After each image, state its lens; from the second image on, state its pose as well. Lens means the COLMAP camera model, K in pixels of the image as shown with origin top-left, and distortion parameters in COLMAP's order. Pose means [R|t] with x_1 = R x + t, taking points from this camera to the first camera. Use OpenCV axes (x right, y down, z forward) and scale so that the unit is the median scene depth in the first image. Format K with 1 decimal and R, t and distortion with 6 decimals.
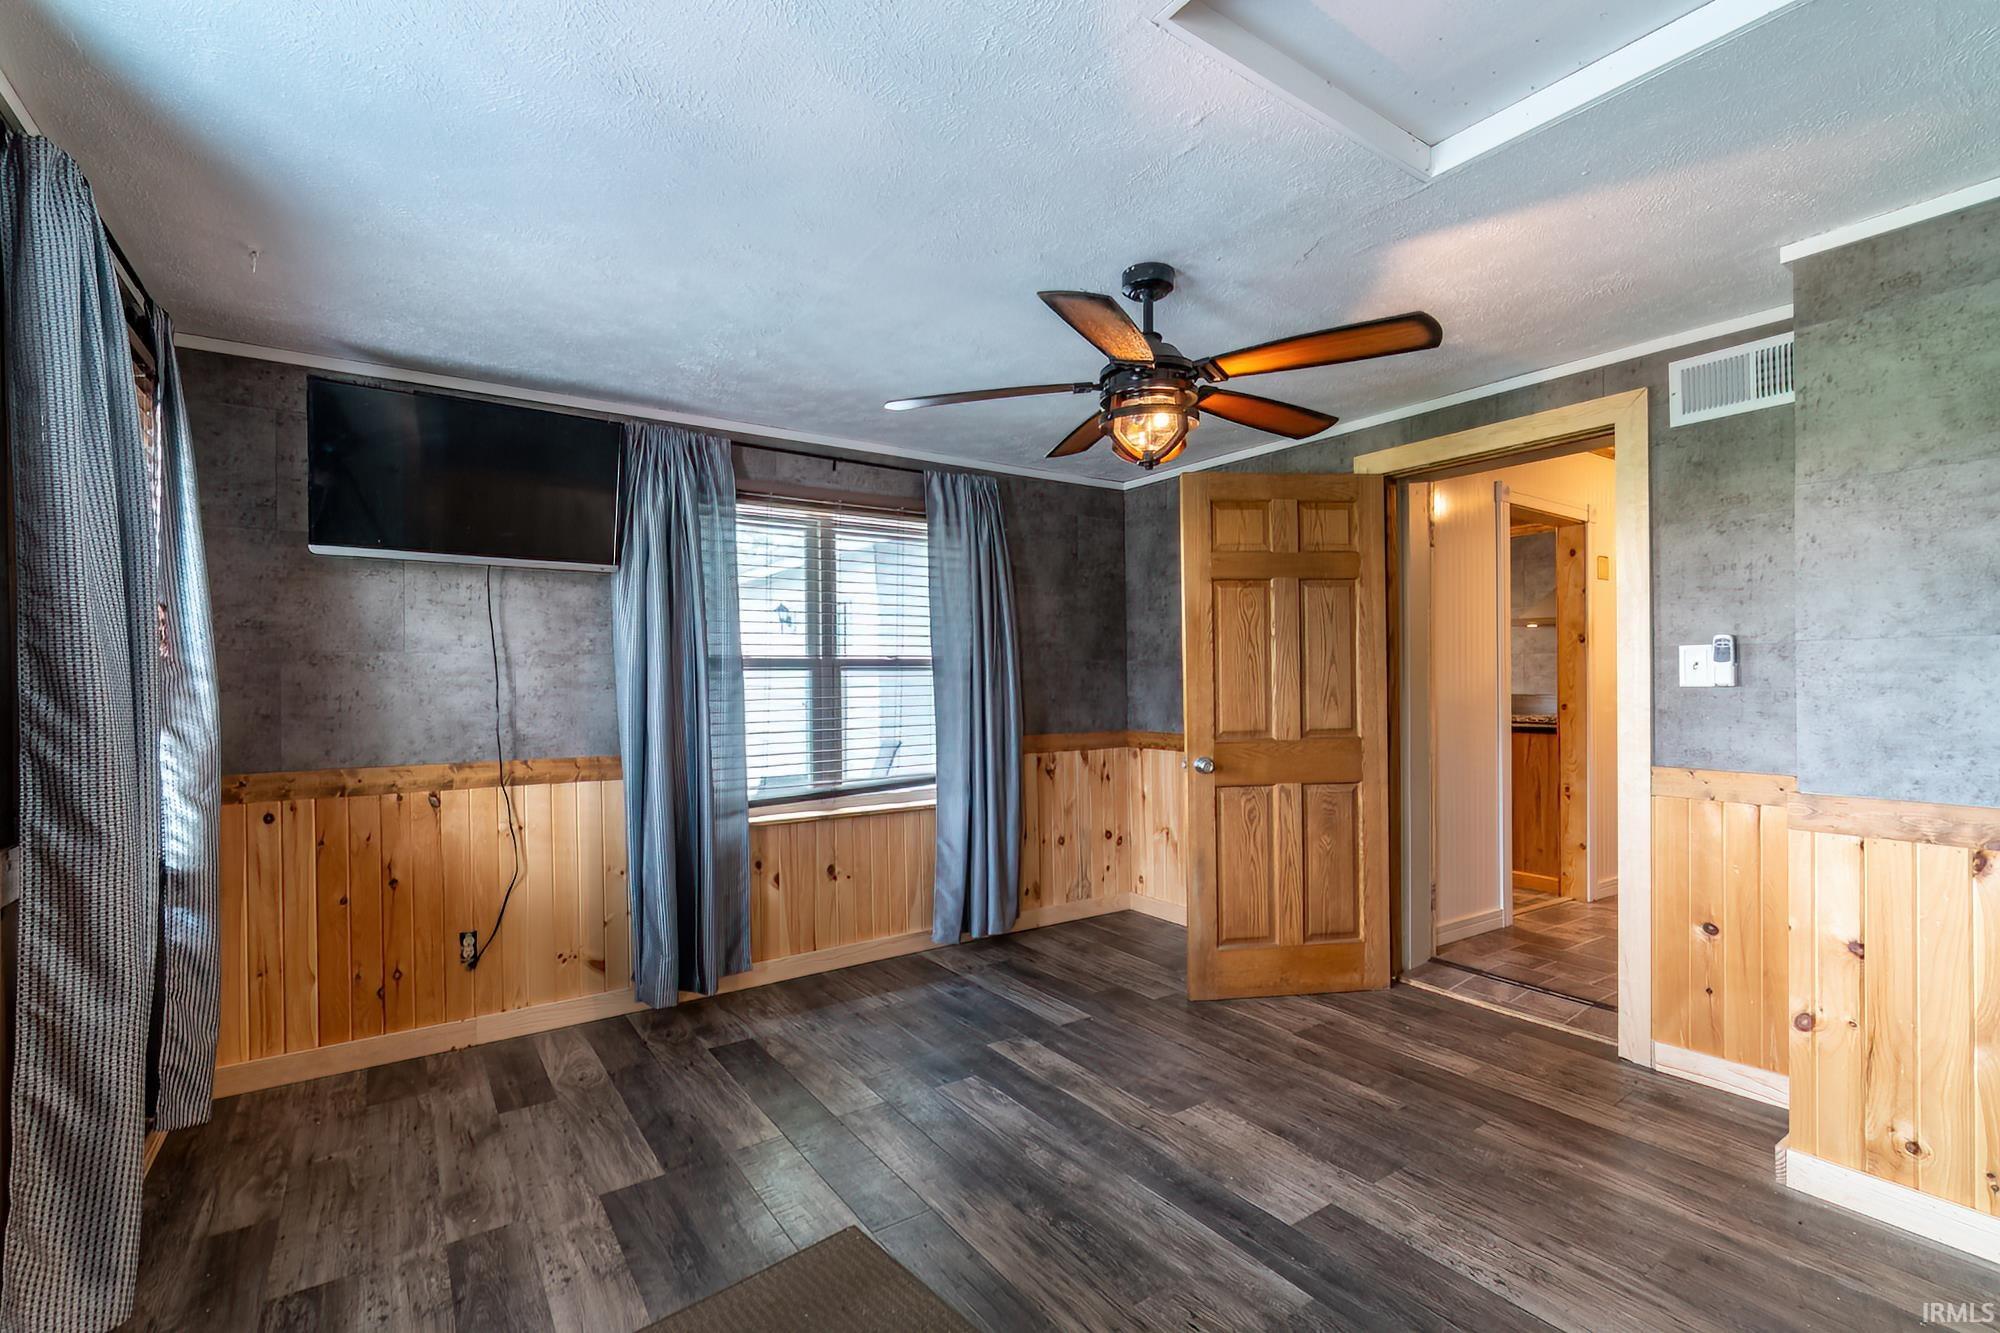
lens RADIAL K [[884.4, 0, 975.4], [0, 884.4, 680.2], [0, 0, 1]] dist [-0.003738, 0.002159]
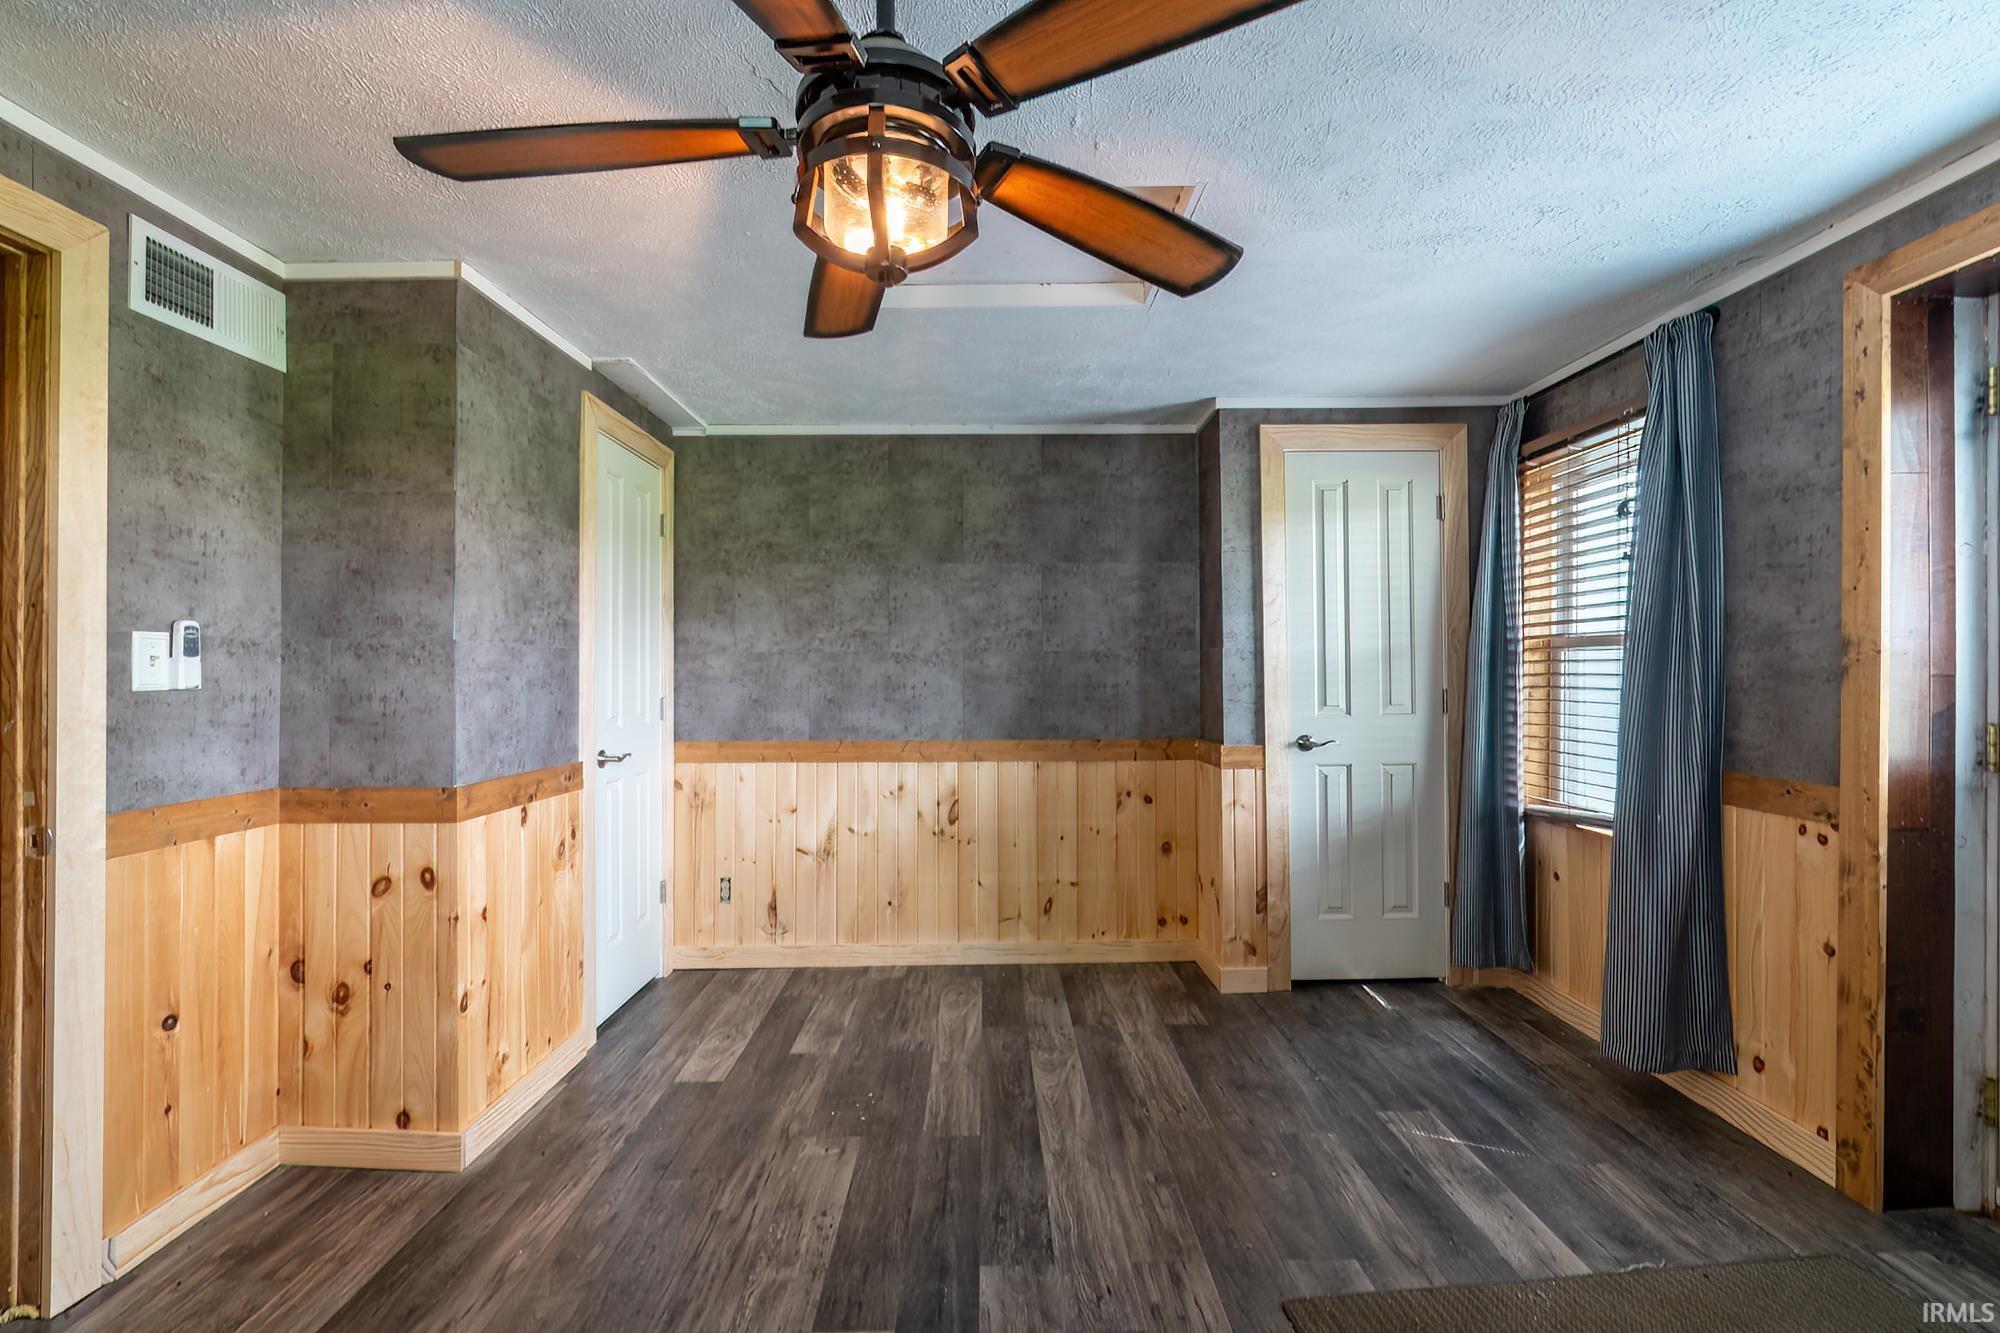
lens RADIAL K [[884.4, 0, 987.0], [0, 884.4, 672.1], [0, 0, 1]] dist [-0.003738, 0.002159]
pose [[-0.837094, 0.013599, 0.546889, -0.129115], [0.012771, 0.999904, -0.005315, 0.004766], [-0.546909, 0.002535, -0.837188, 1.197799]]
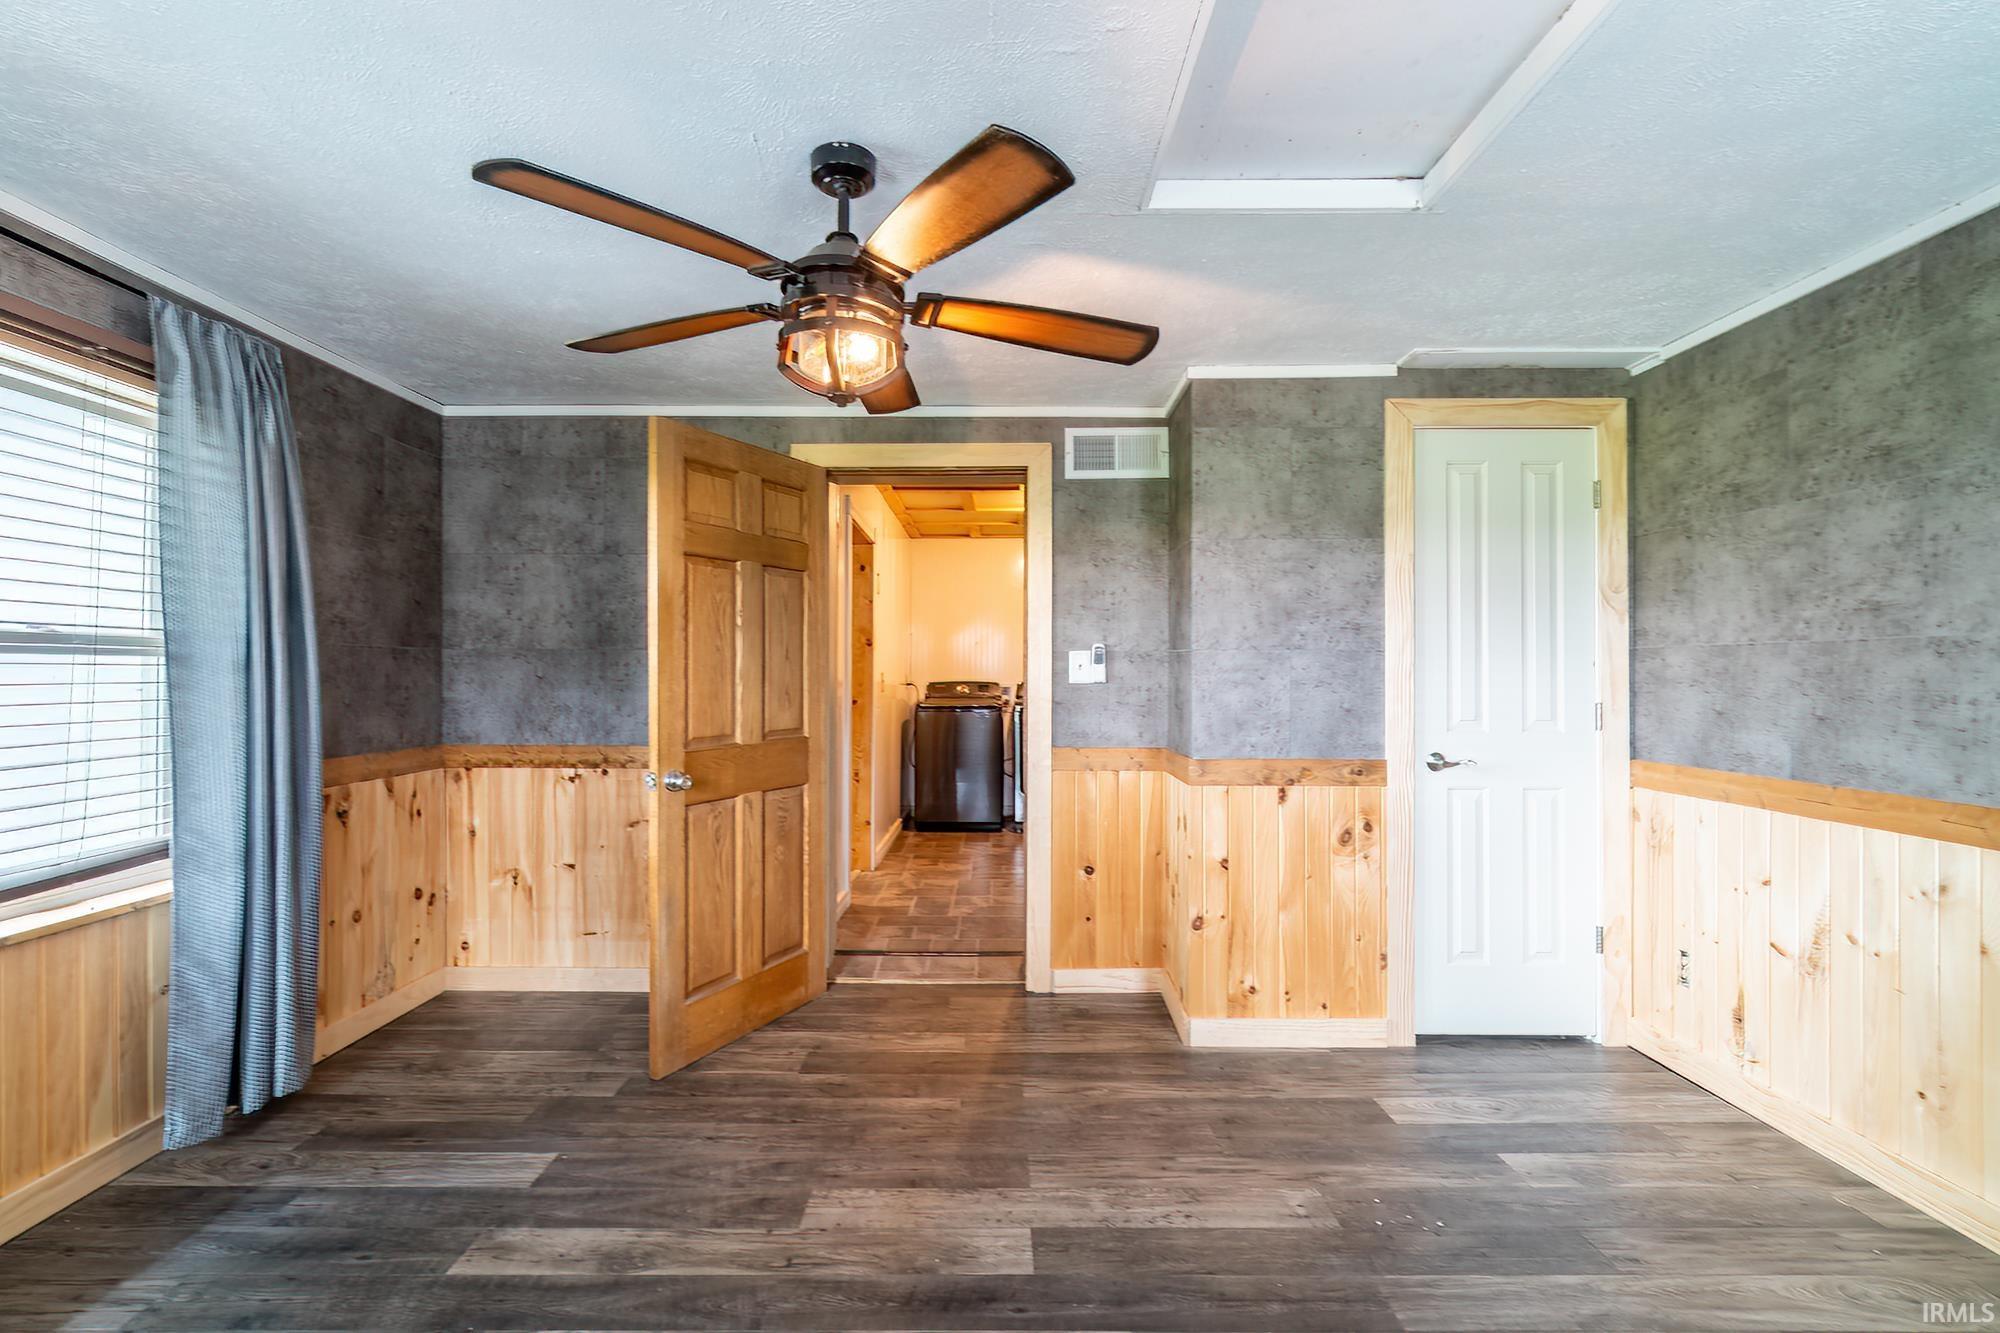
lens RADIAL K [[884.4, 0, 990.6], [0, 884.4, 661.8], [0, 0, 1]] dist [-0.003738, 0.002159]
pose [[0.557137, 0.020378, 0.830171, -0.318168], [-0.003095, 0.999743, -0.022463, 0.005467], [-0.830415, 0.009945, 0.557057, 0.381389]]
